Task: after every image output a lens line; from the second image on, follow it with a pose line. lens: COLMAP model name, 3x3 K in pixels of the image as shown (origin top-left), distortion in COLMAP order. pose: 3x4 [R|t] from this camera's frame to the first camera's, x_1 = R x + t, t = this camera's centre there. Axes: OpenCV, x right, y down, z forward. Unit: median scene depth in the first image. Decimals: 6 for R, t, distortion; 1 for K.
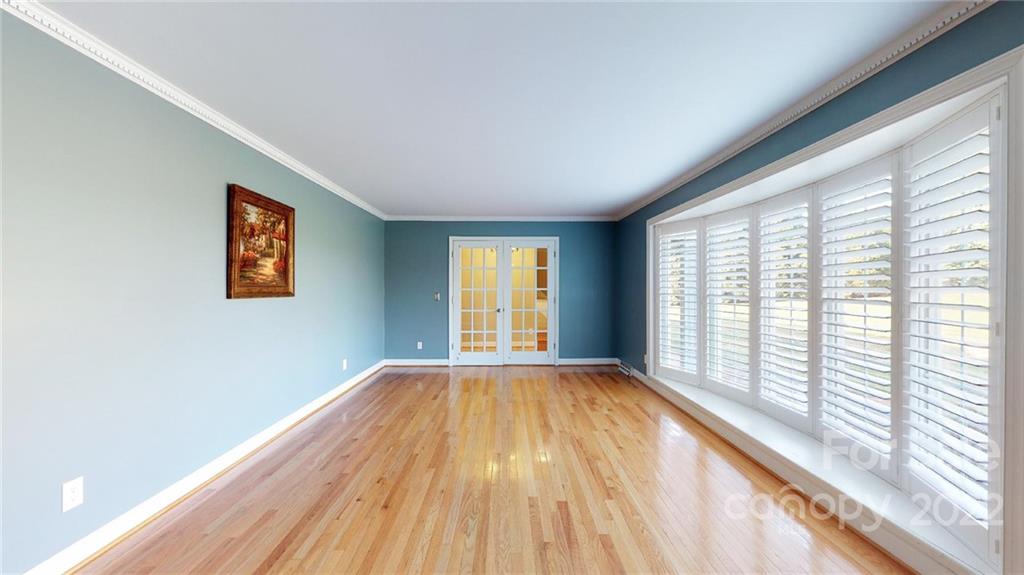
lens RADIAL K [[378.2, 0, 516.2], [0, 378.2, 286.2], [0, 0, 1]] dist [0.000038, 0.000205]
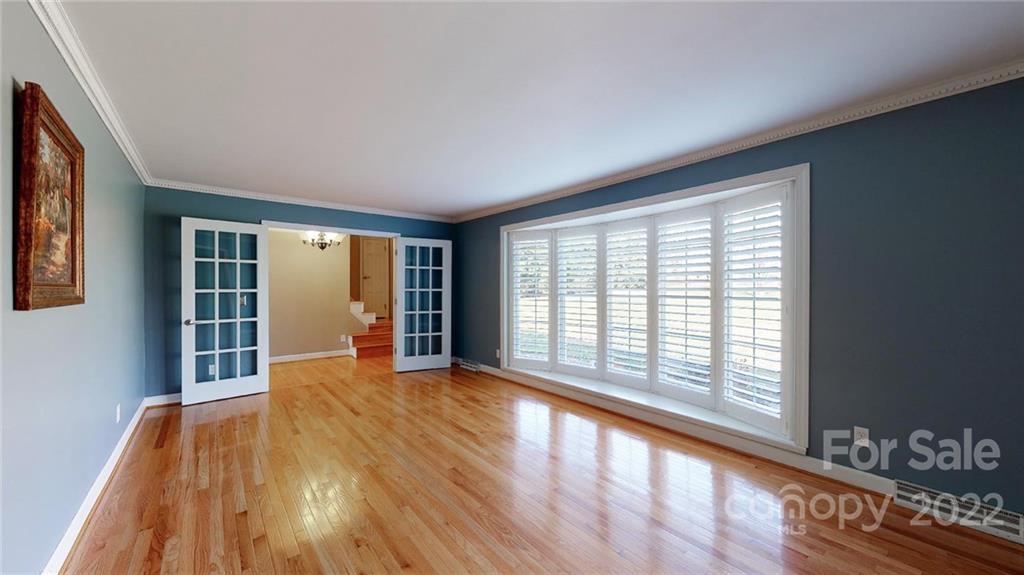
lens RADIAL K [[378.2, 0, 516.2], [0, 378.2, 289.3], [0, 0, 1]] dist [0.000038, 0.000205]
pose [[0.789399, -0.001343, 0.613880, -0.457953], [-0.002646, 0.999981, 0.005591, 0.000459], [-0.613875, -0.006038, 0.789380, 0.169125]]
